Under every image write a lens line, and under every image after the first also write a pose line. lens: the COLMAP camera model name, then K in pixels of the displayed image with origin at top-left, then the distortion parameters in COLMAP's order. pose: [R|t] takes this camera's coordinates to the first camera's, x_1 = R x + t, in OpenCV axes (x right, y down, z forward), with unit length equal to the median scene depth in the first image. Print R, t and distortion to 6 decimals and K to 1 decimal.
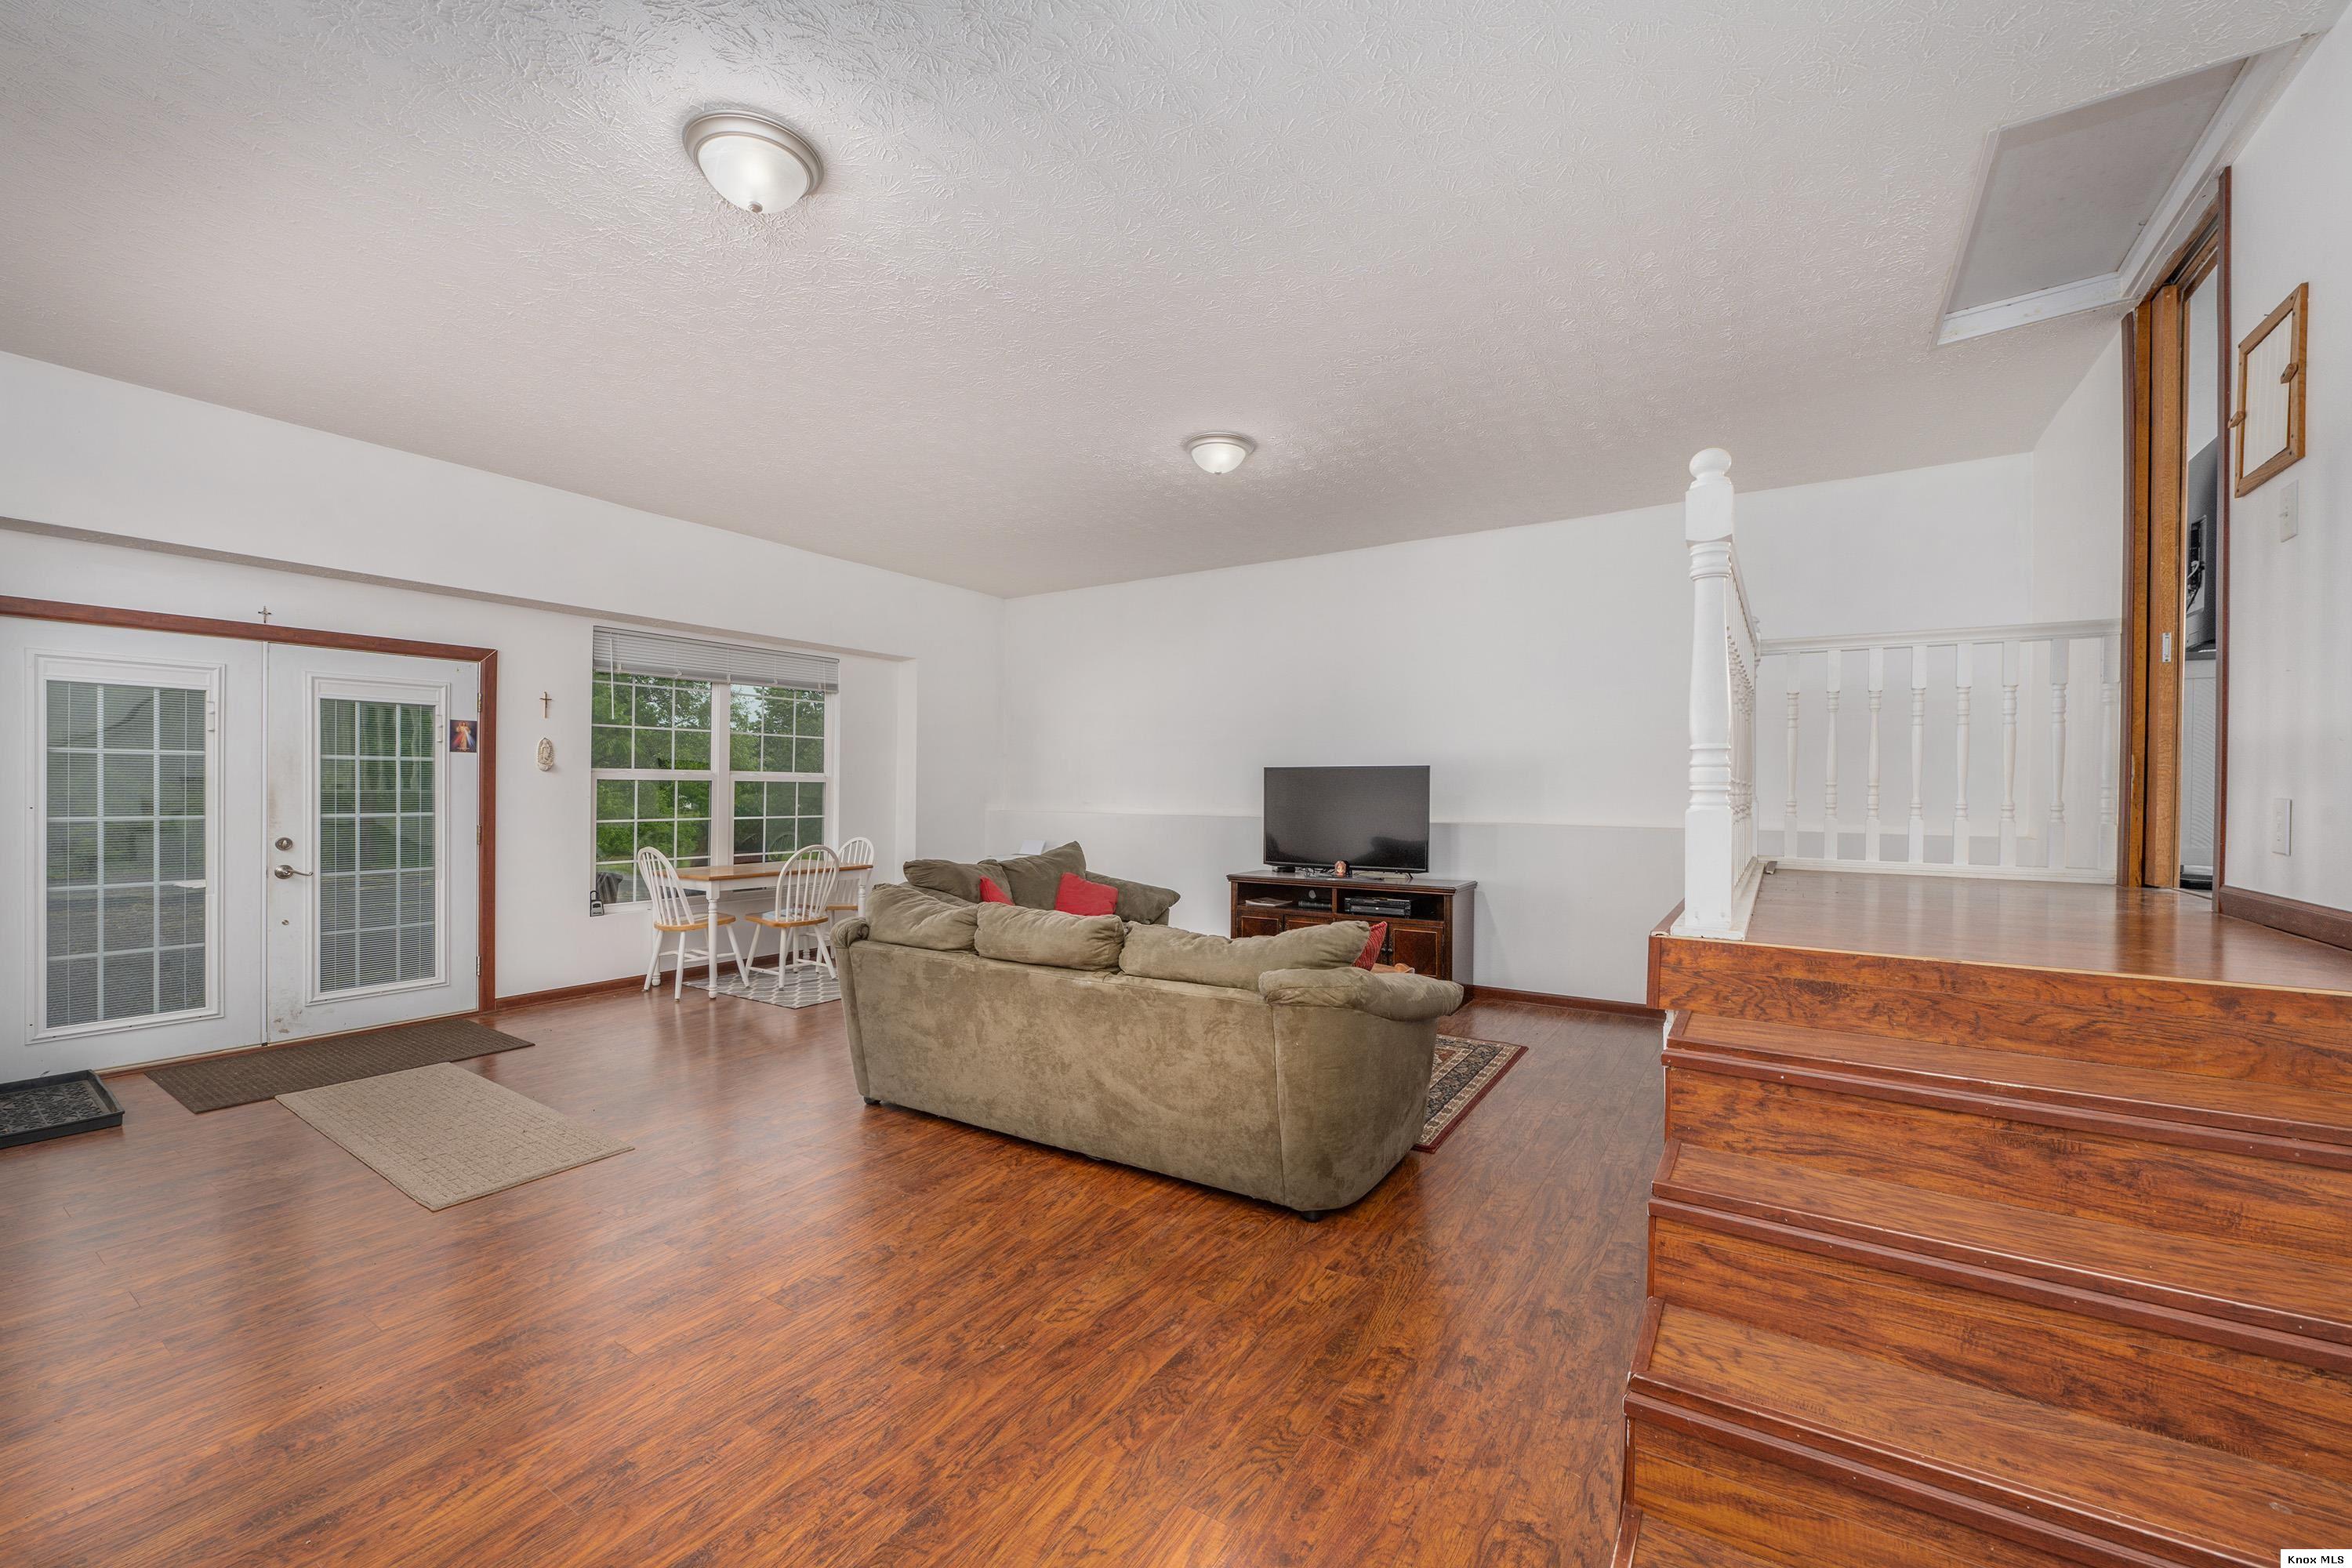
lens RADIAL K [[945.9, 0, 1177.5], [0, 945.9, 787.0], [0, 0, 1]] dist [-0.006079, -0.000471]
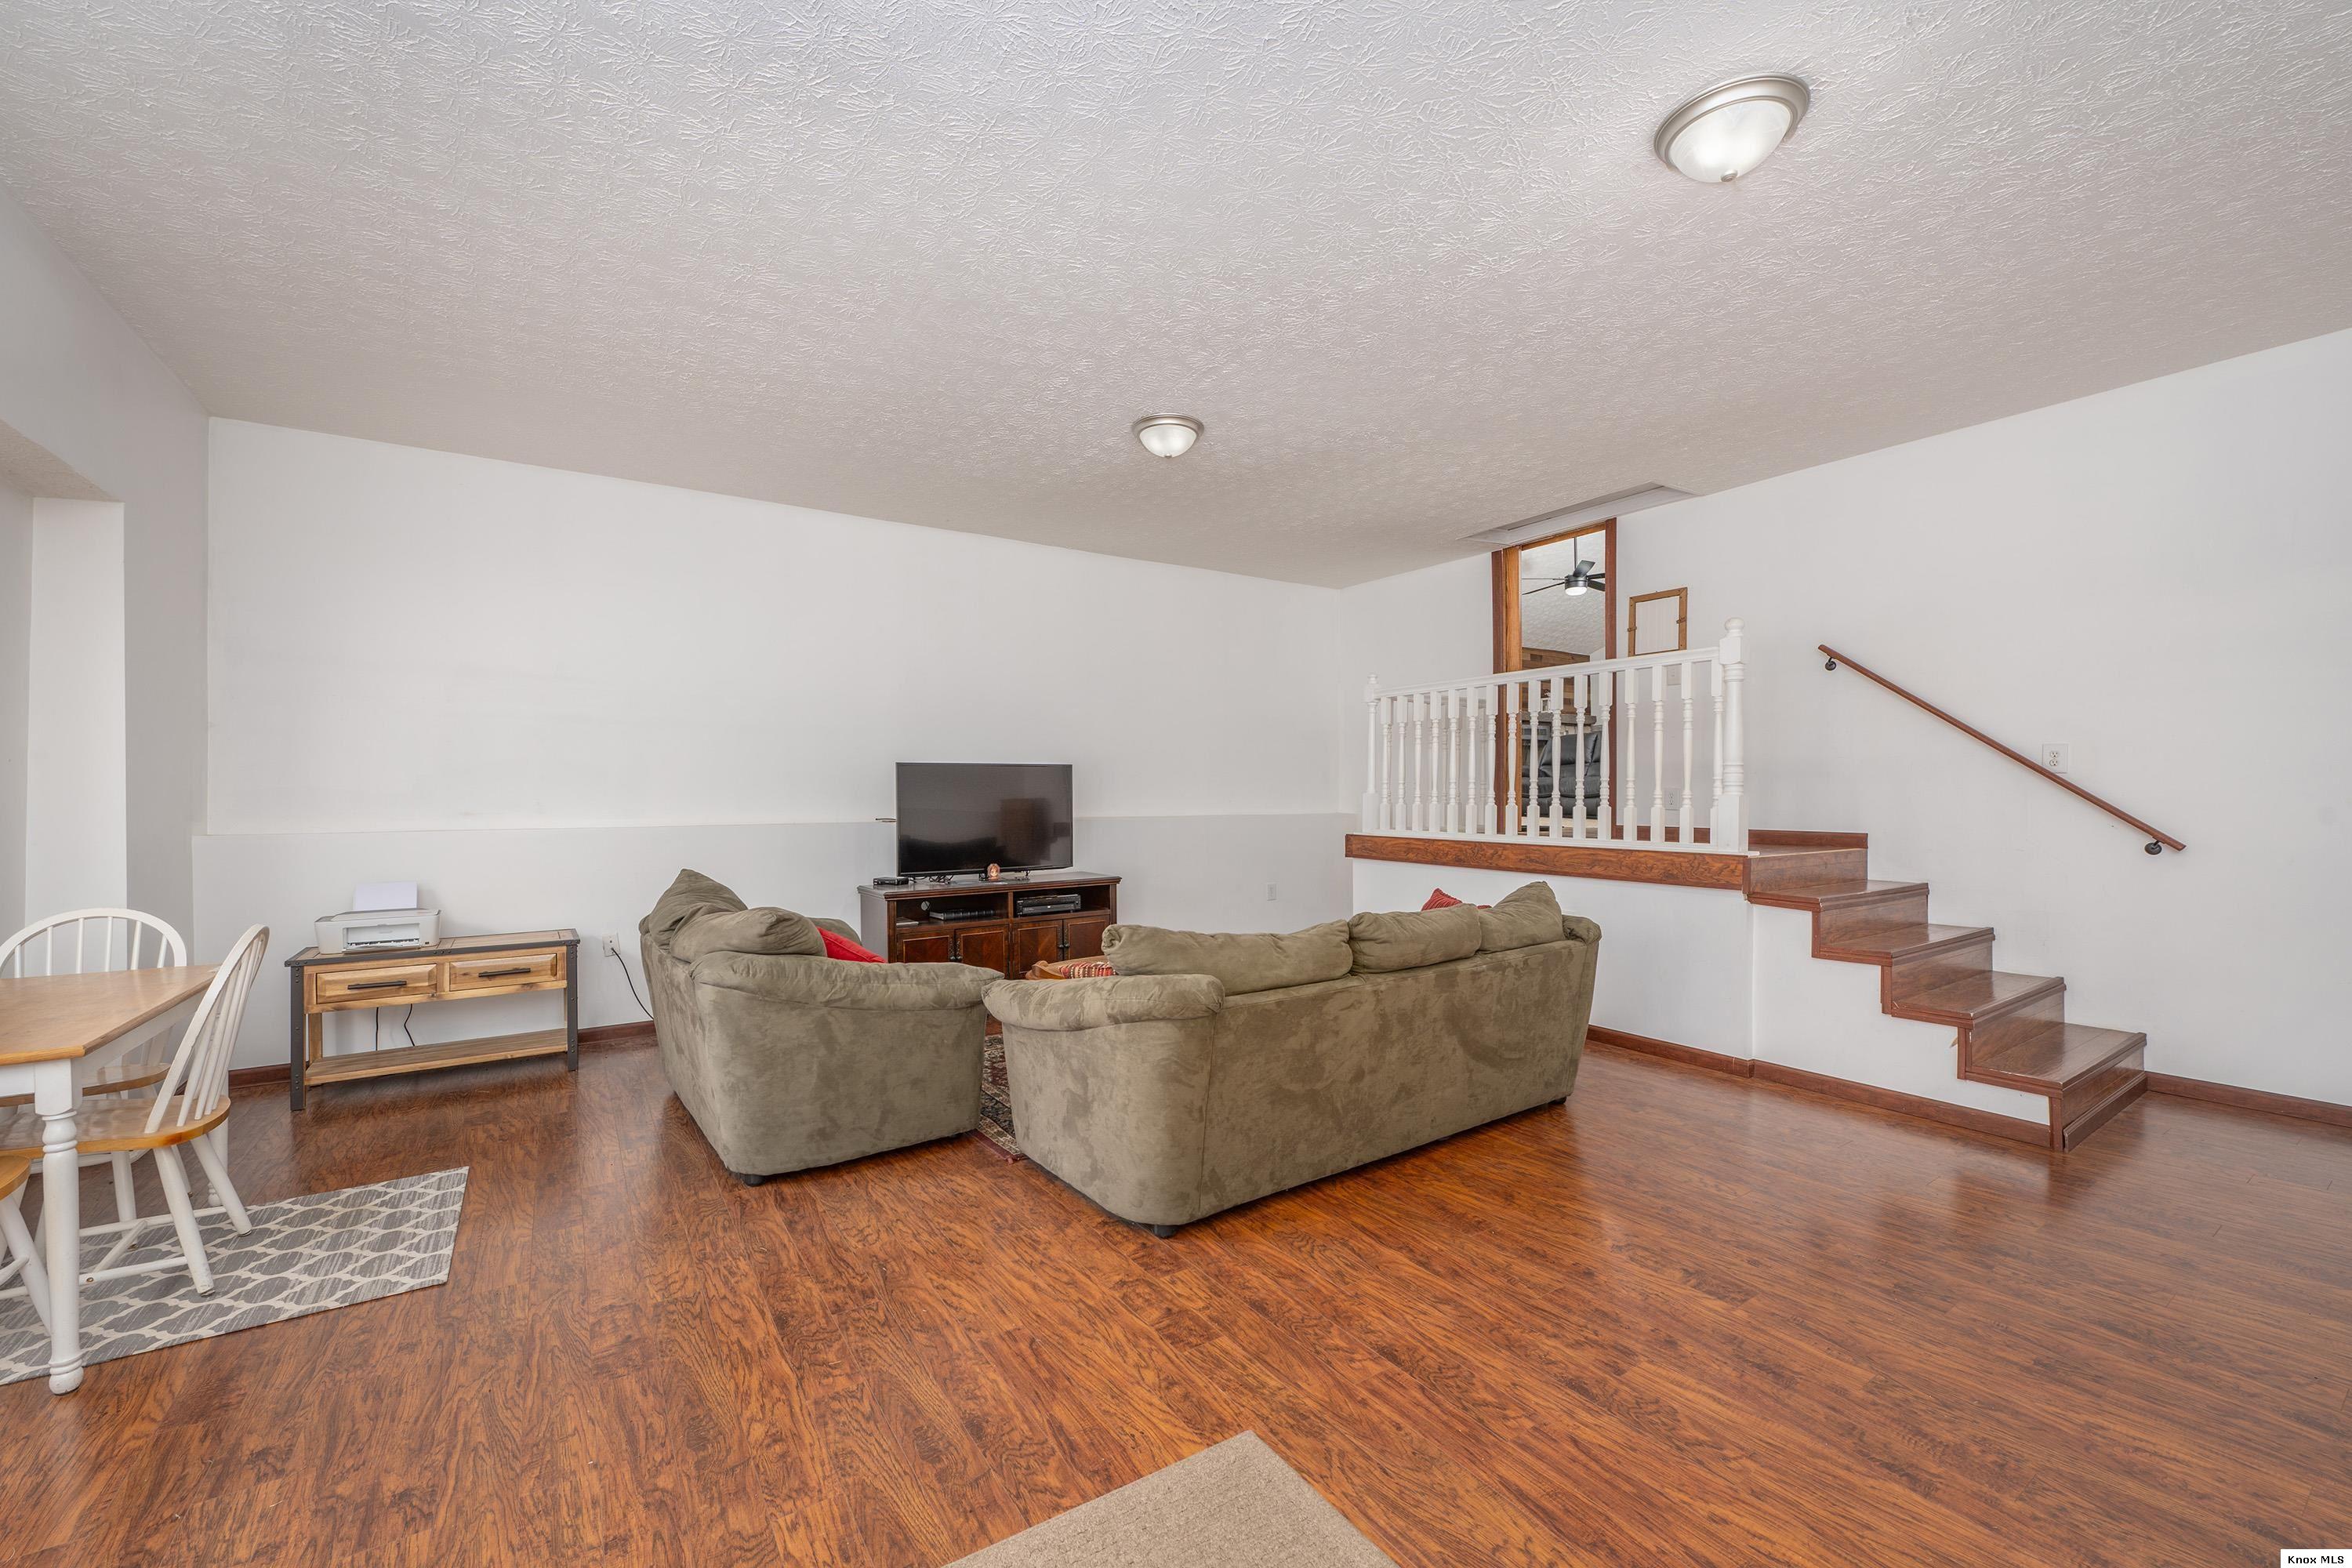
lens RADIAL K [[945.9, 0, 1179.4], [0, 945.9, 788.4], [0, 0, 1]] dist [-0.006079, -0.000471]
pose [[0.382943, -0.005586, 0.923755, -1.040867], [0.001951, 0.999984, 0.005238, -0.002415], [-0.923770, -0.000204, 0.382948, 0.774973]]
